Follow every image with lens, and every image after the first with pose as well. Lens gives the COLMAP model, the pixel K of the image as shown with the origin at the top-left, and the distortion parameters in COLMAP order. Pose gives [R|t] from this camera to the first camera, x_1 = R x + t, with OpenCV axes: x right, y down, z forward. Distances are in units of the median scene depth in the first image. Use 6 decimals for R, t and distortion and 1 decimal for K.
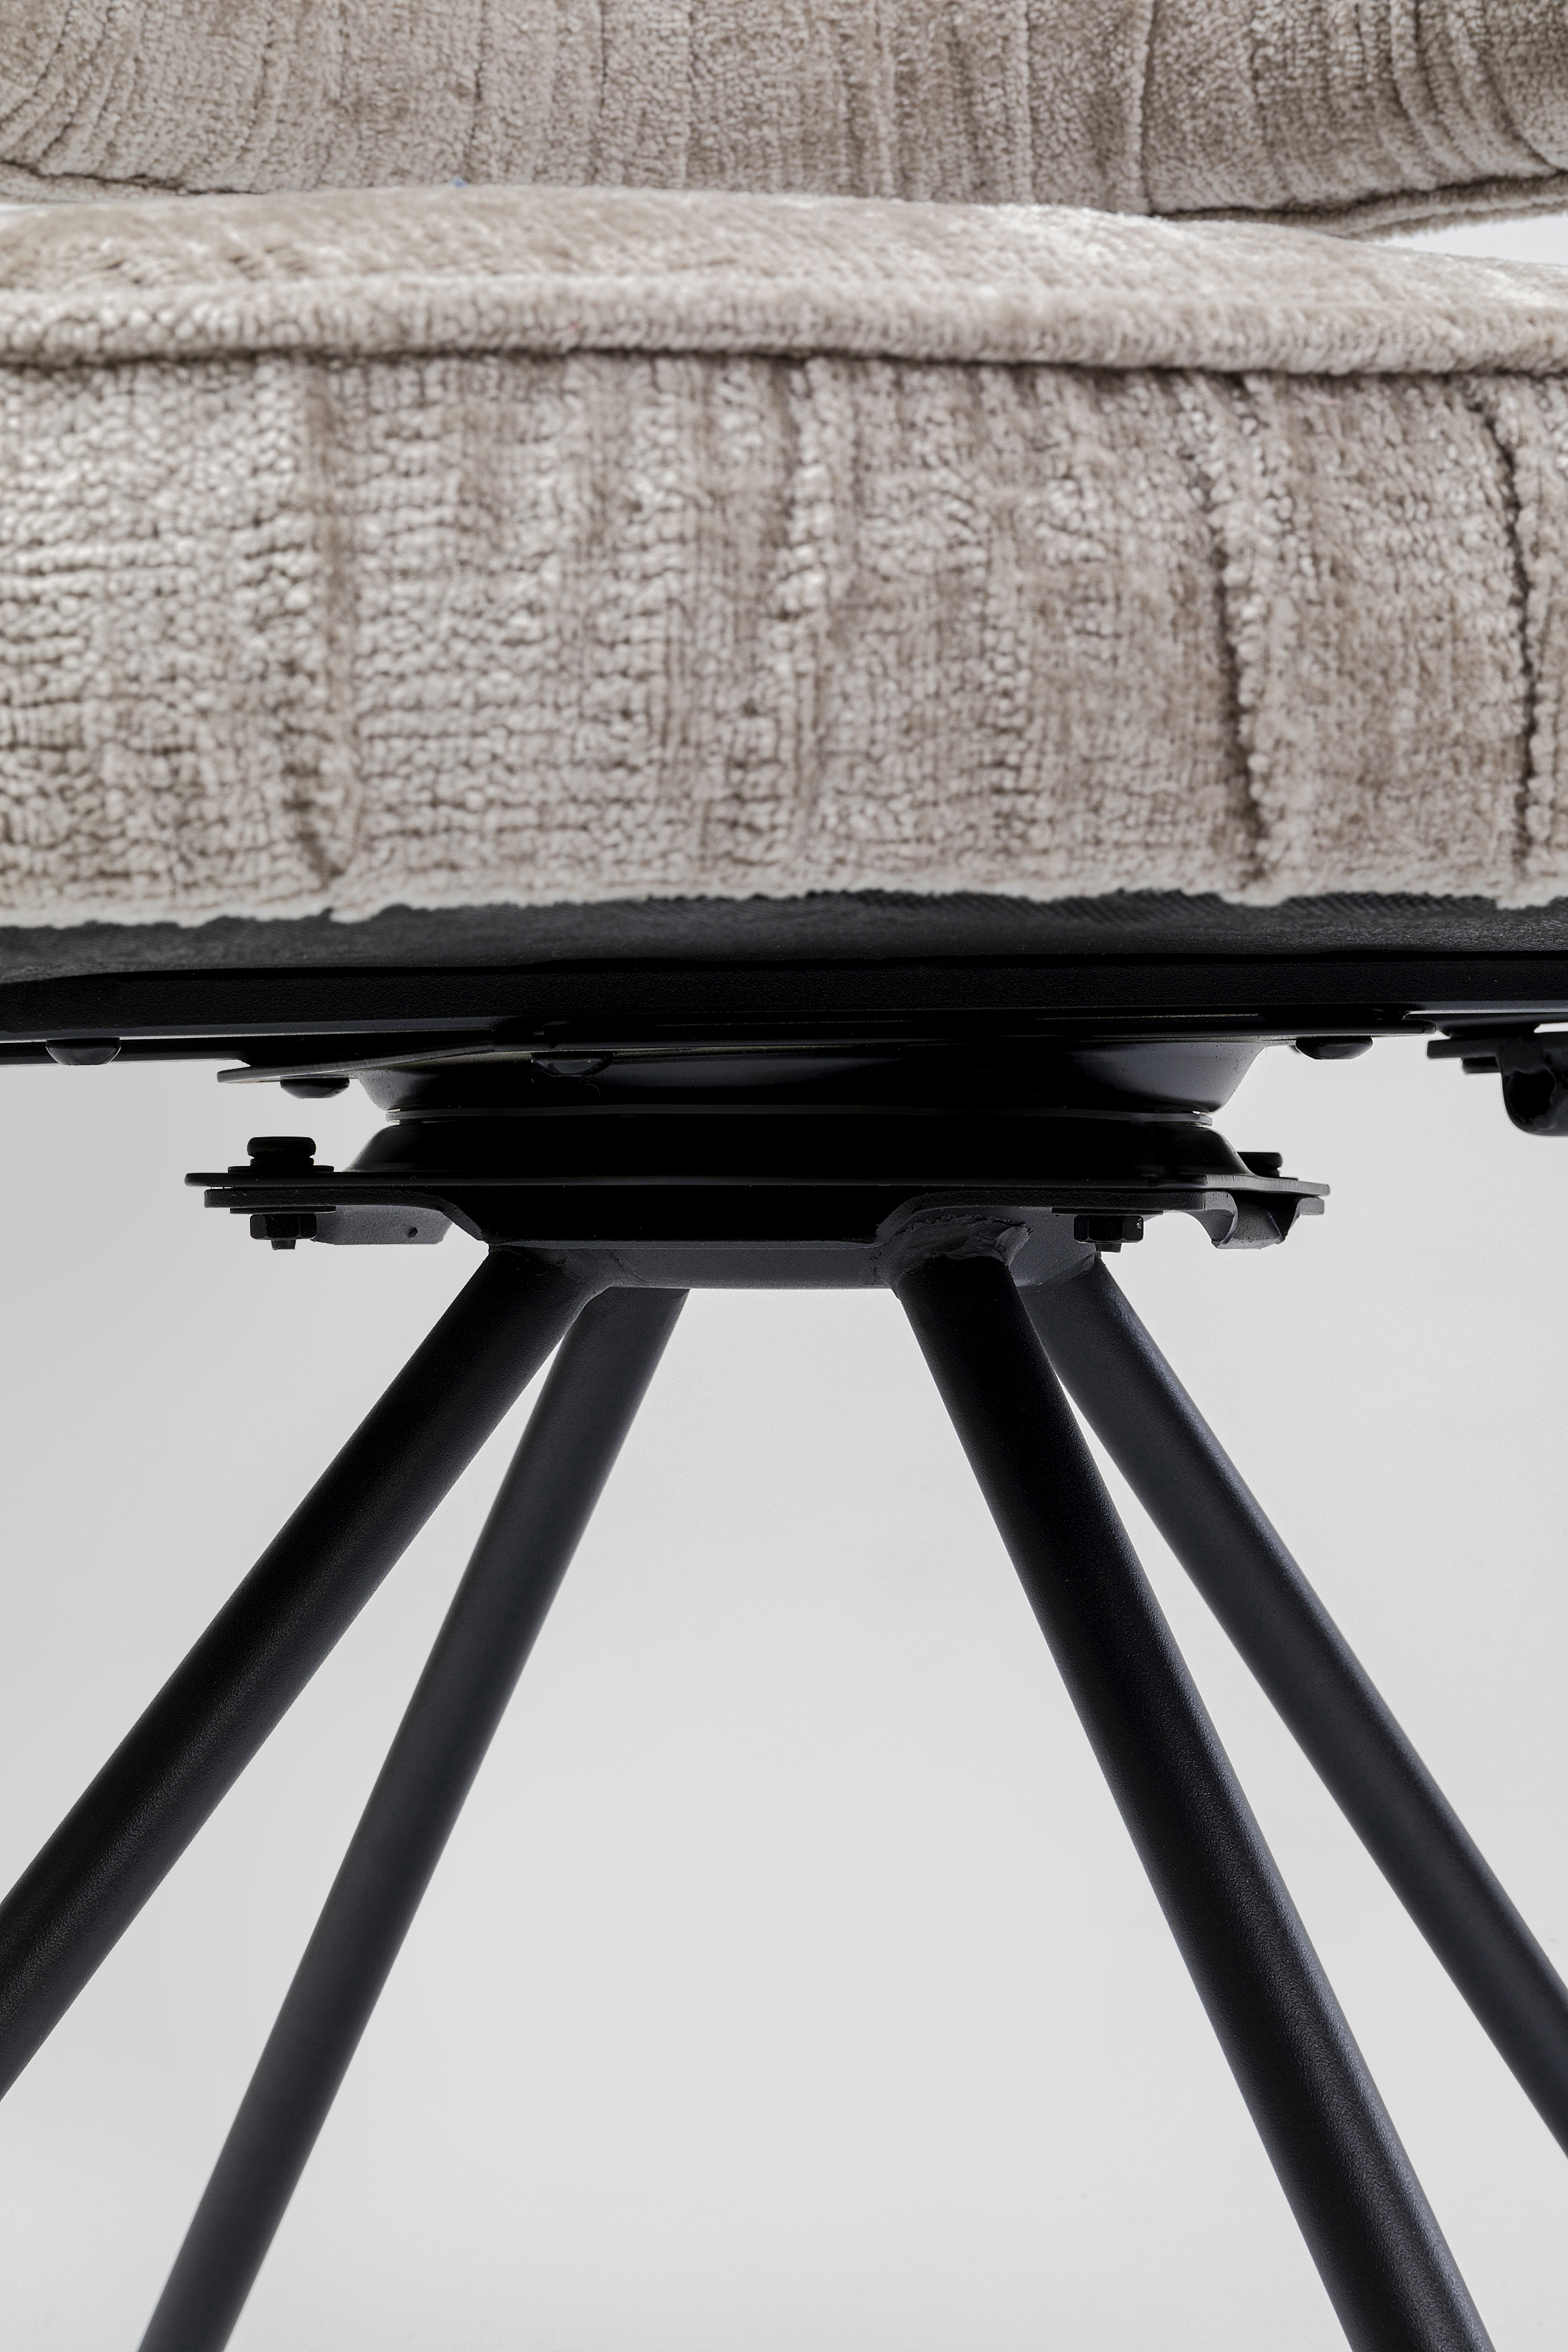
lens RADIAL K [[4297.0, 0, 783.8], [0, 4297.0, 1174.3], [0, 0, 1]] dist [-0.014860, 0.000000]
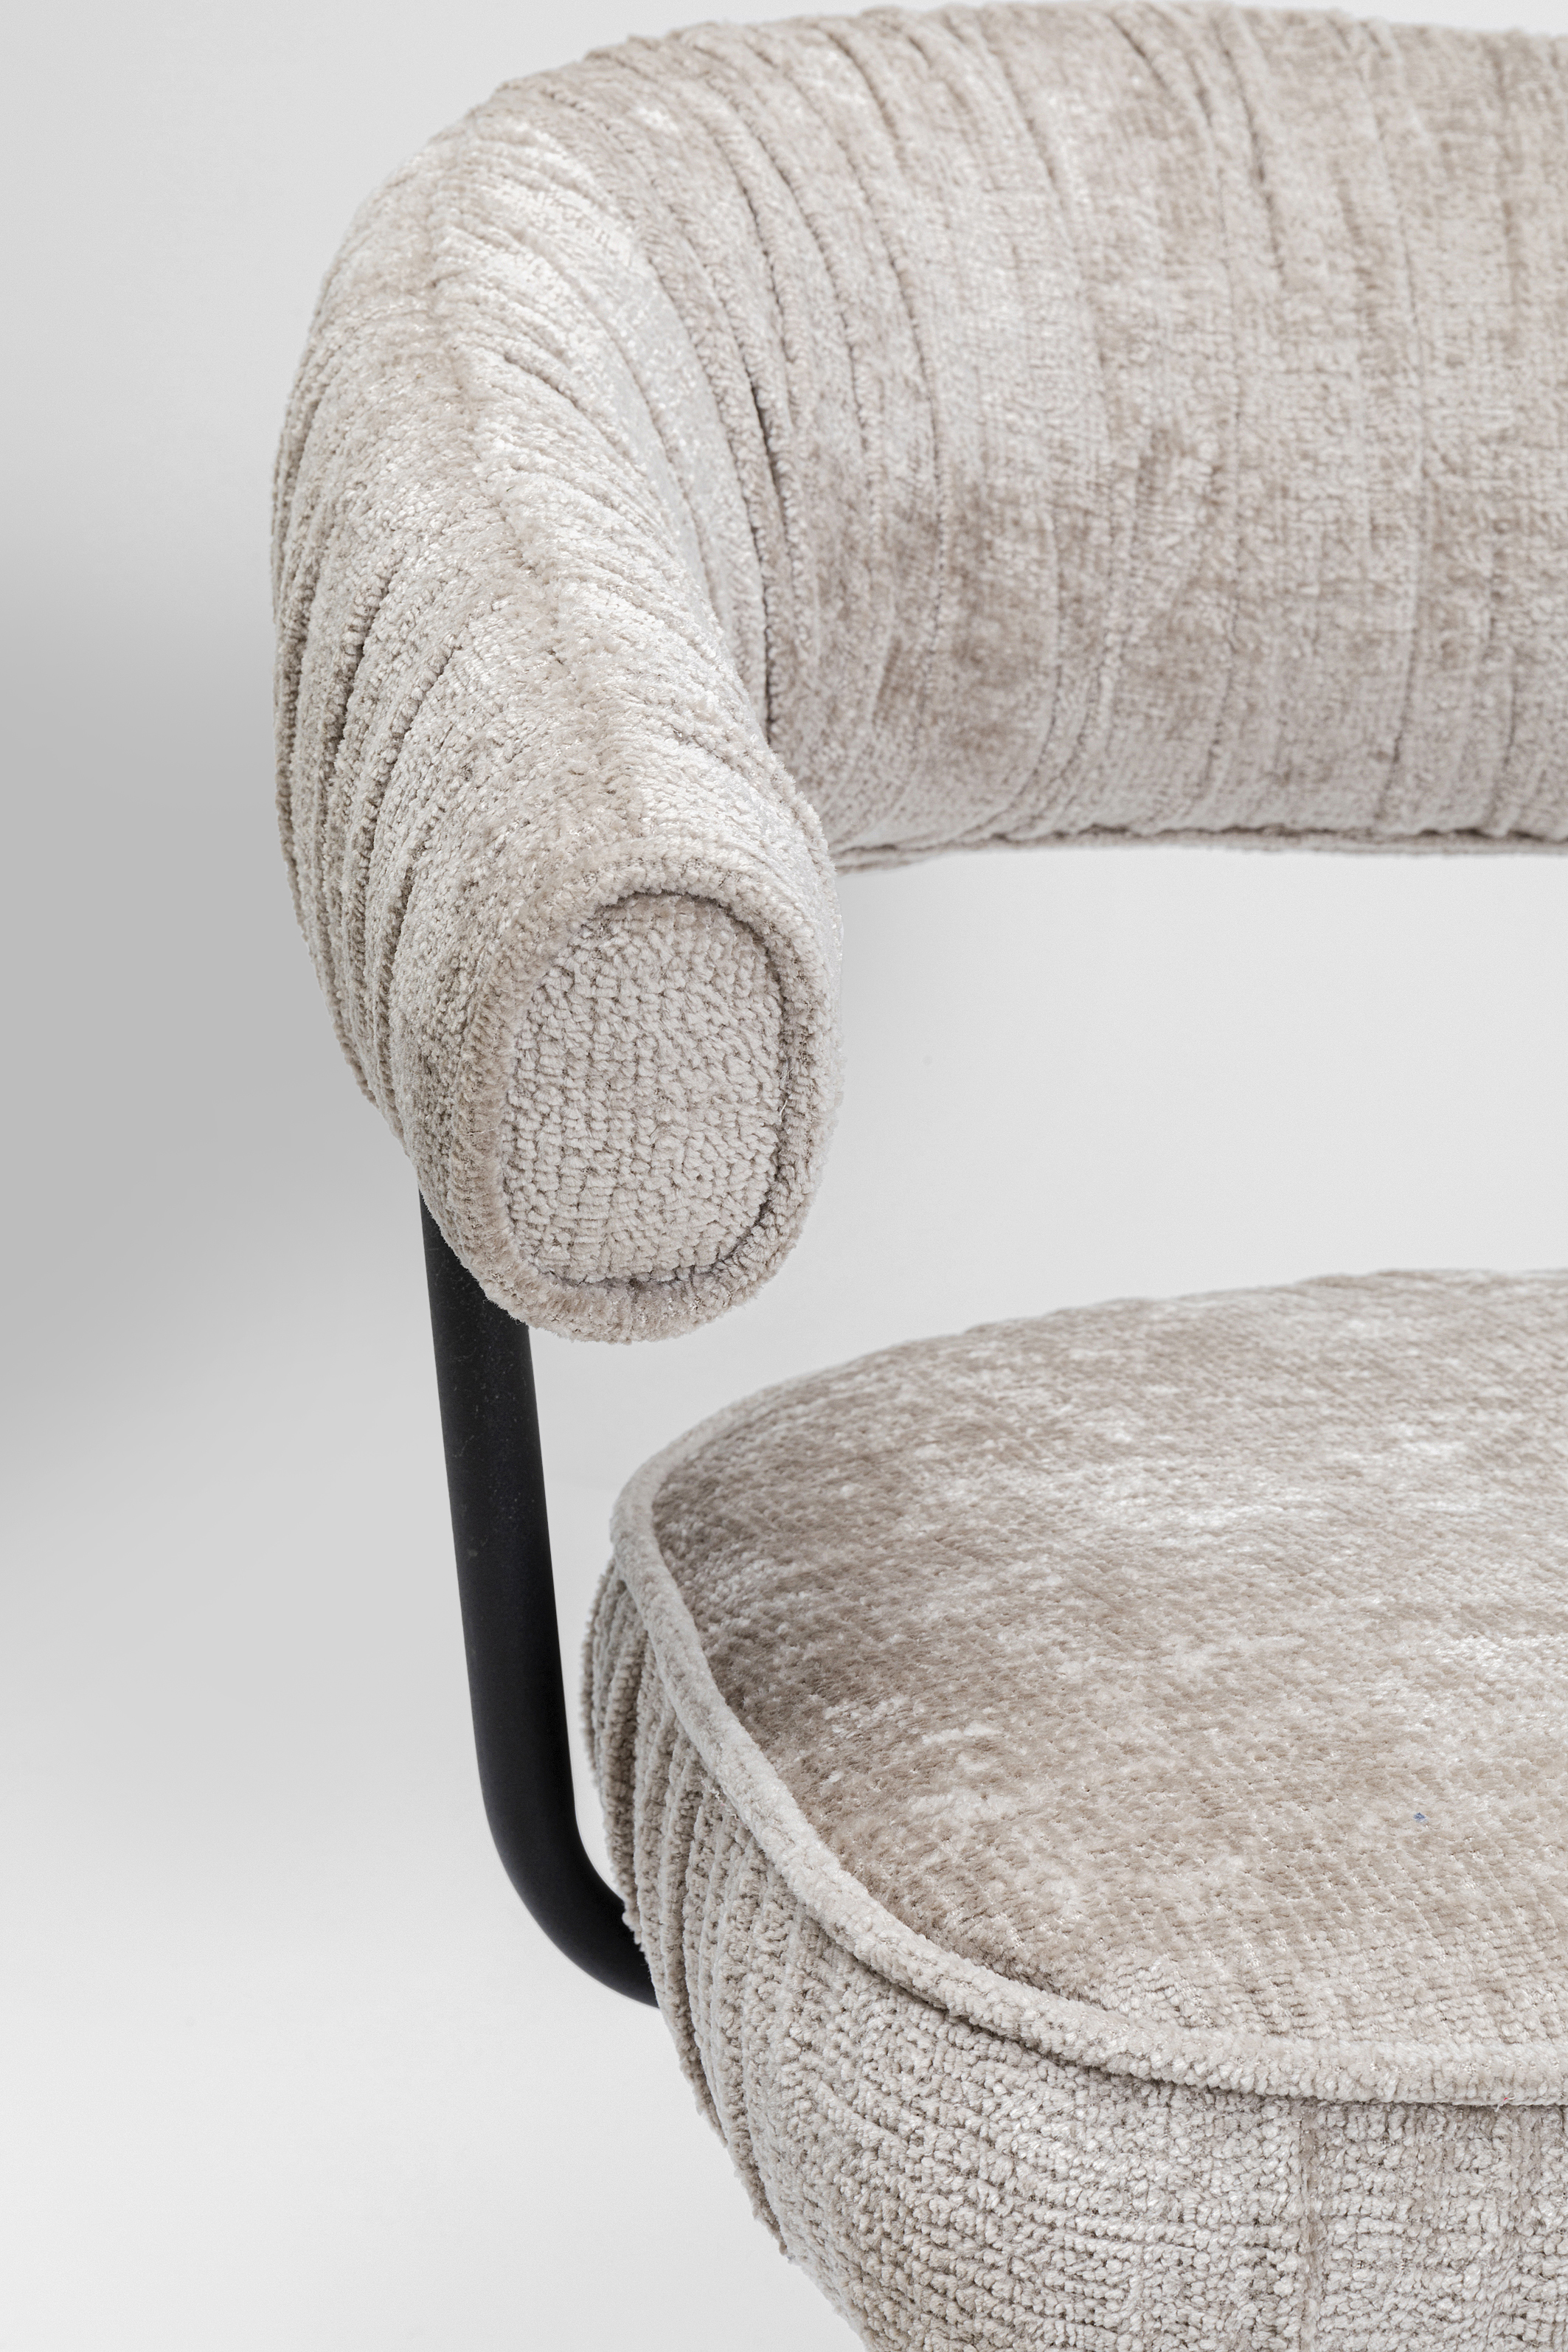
lens RADIAL K [[4297.0, 0, 782.1], [0, 4297.0, 1178.7], [0, 0, 1]] dist [-0.014860, 0.000000]
pose [[0.983269, 0.088396, -0.159276, -0.082861], [-0.056159, 0.978880, 0.196573, -0.727137], [0.173288, -0.184339, 0.967466, -0.271700]]
